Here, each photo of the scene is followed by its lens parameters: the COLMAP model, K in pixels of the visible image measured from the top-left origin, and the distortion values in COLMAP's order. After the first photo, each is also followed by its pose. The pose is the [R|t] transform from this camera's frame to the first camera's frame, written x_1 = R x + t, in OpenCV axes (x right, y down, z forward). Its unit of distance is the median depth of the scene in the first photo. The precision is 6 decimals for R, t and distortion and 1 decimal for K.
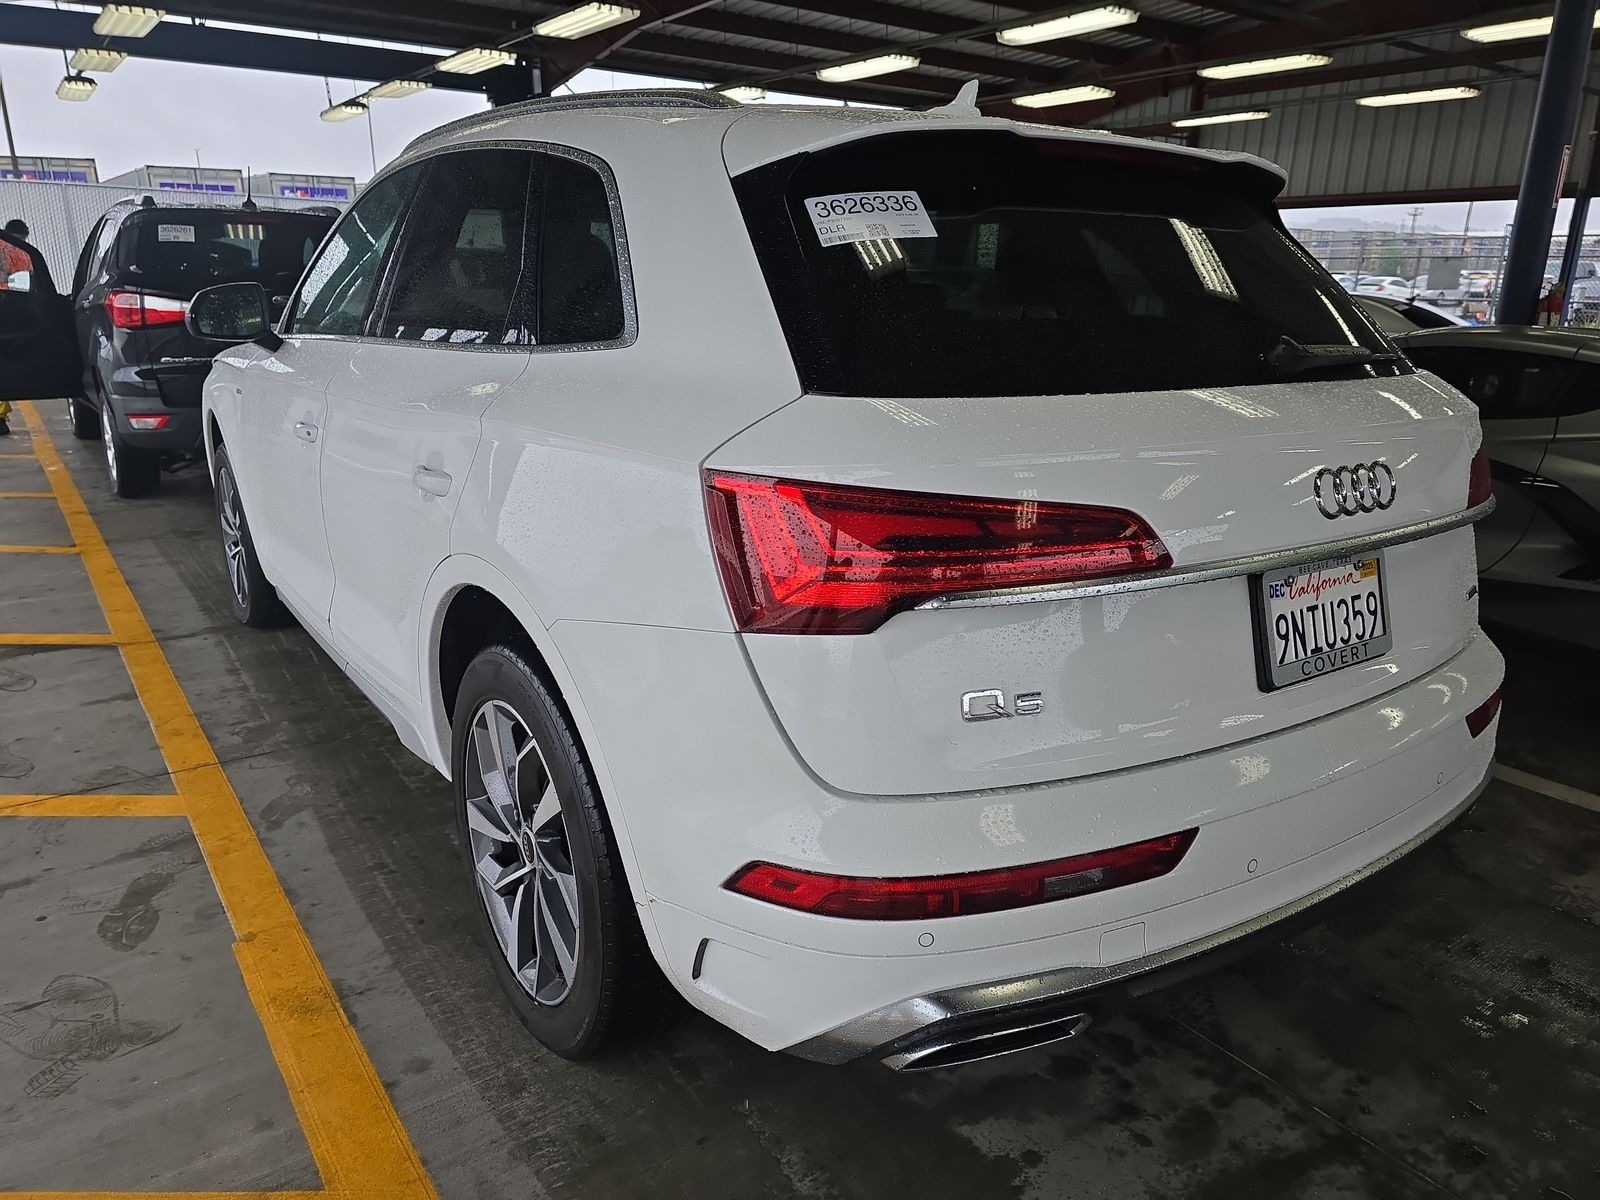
lens RADIAL K [[1100.4, 0, 794.4], [0, 1100.4, 606.1], [0, 0, 1]] dist [0.042393, -0.042975]
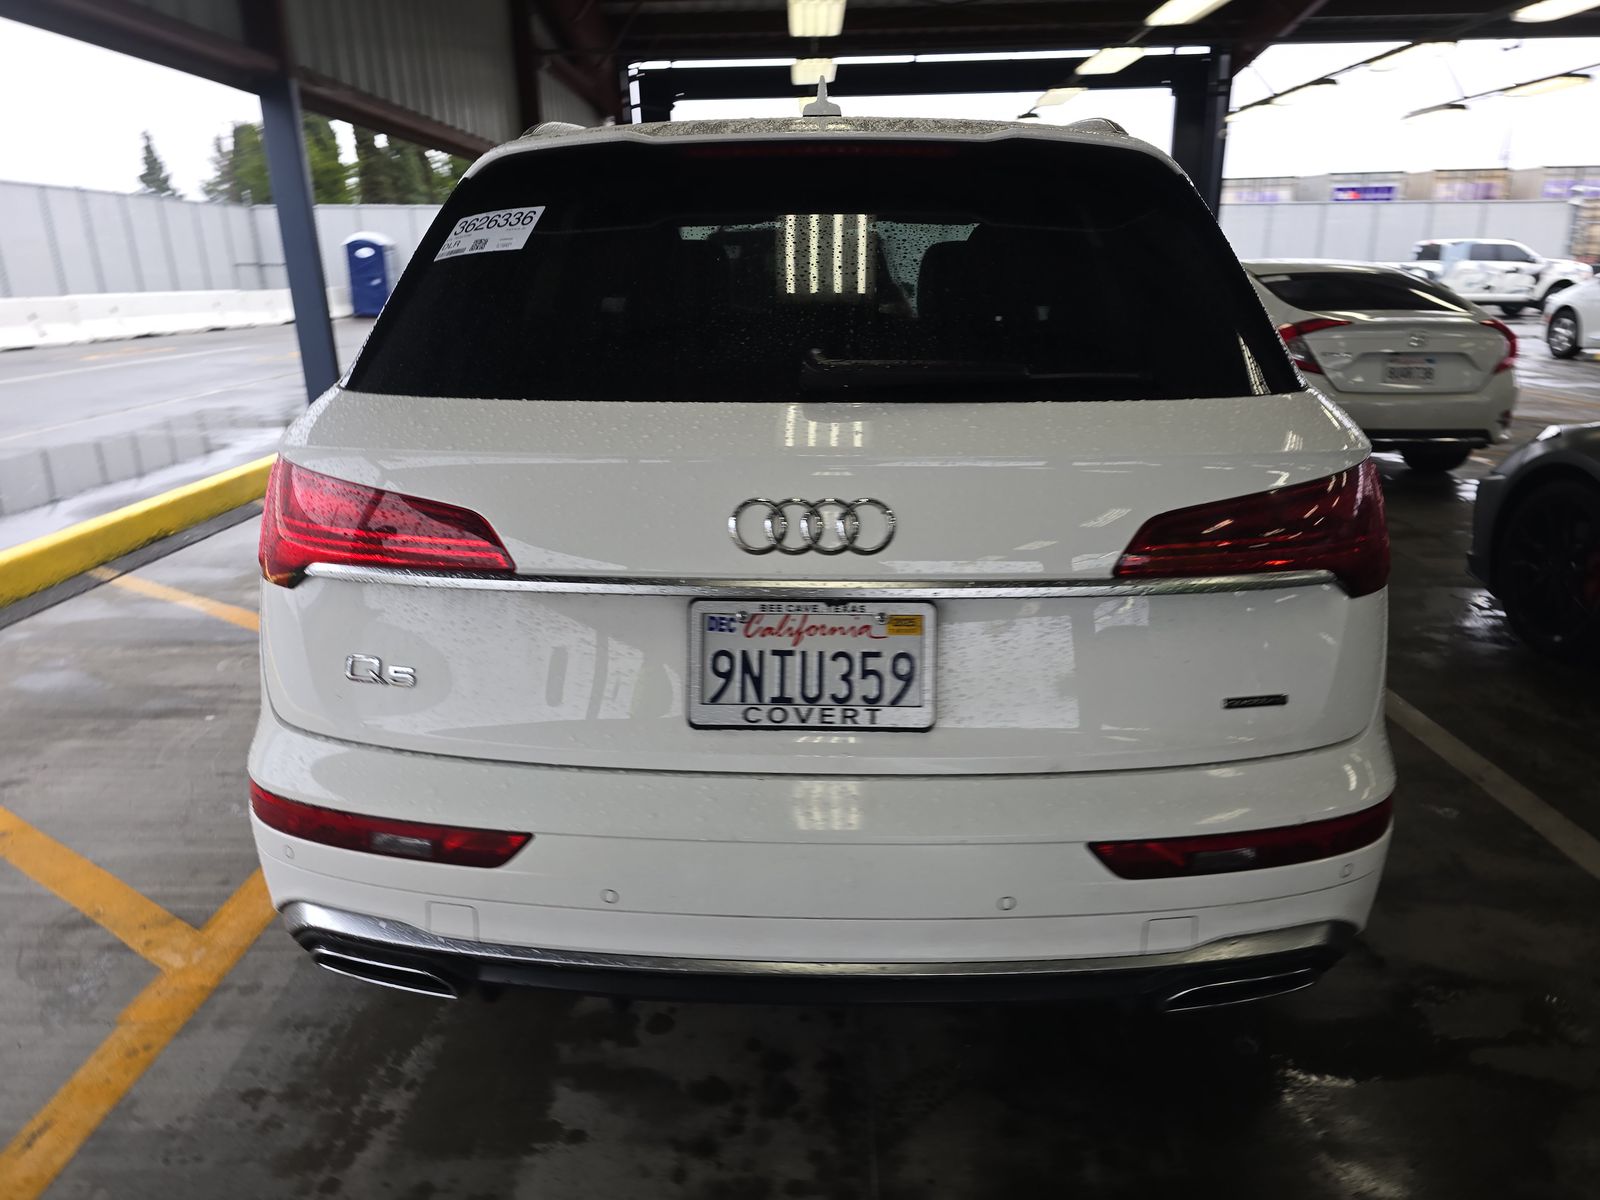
lens RADIAL K [[1084.7, 0, 800.0], [0, 1084.7, 600.0], [0, 0, 1]] dist [0.081124, -0.099354]
pose [[0.795460, 0.153476, -0.586250, 0.955529], [-0.152799, 0.986938, 0.051046, -0.084642], [0.586427, 0.048973, 0.808520, 0.285721]]
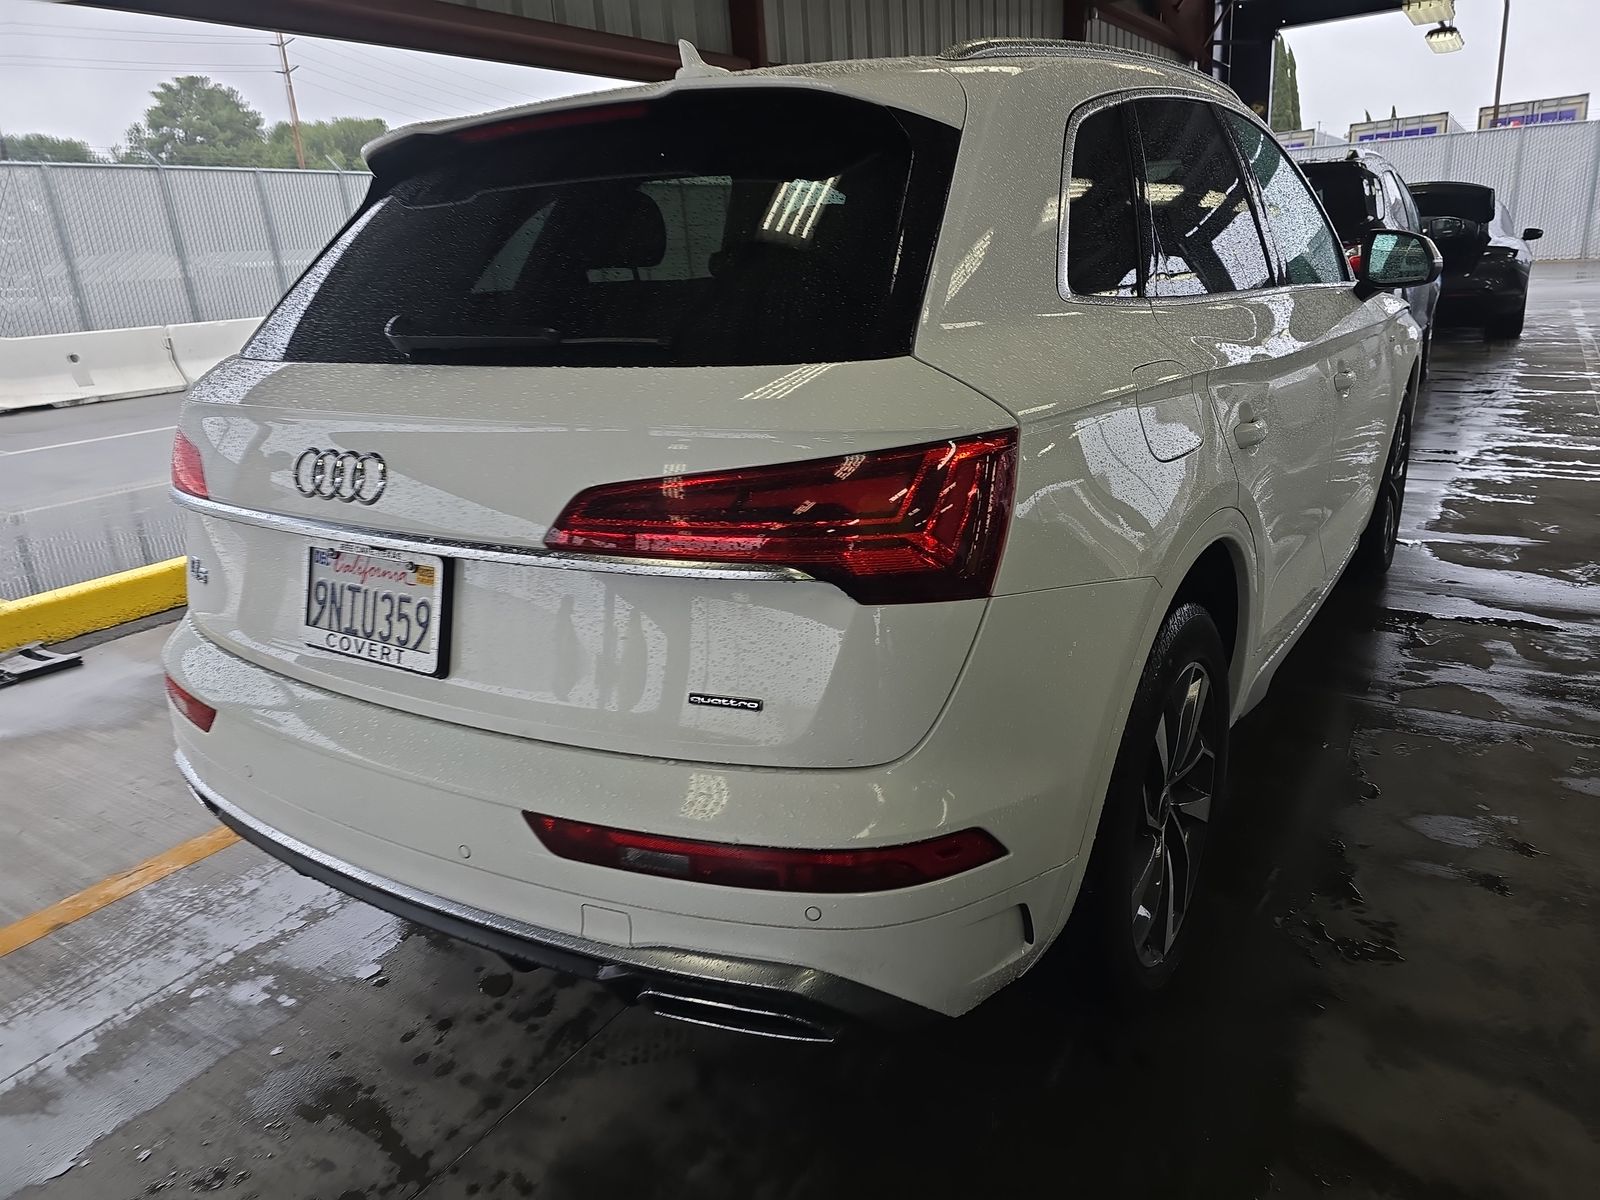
lens RADIAL K [[1073.7, 0, 804.4], [0, 1073.7, 570.5], [0, 0, 1]] dist [0.007463, -0.001176]
pose [[0.378466, 0.227534, -0.897213, 1.441371], [-0.201941, 0.966263, 0.159861, -0.243820], [0.903318, 0.120682, 0.411646, 0.934431]]
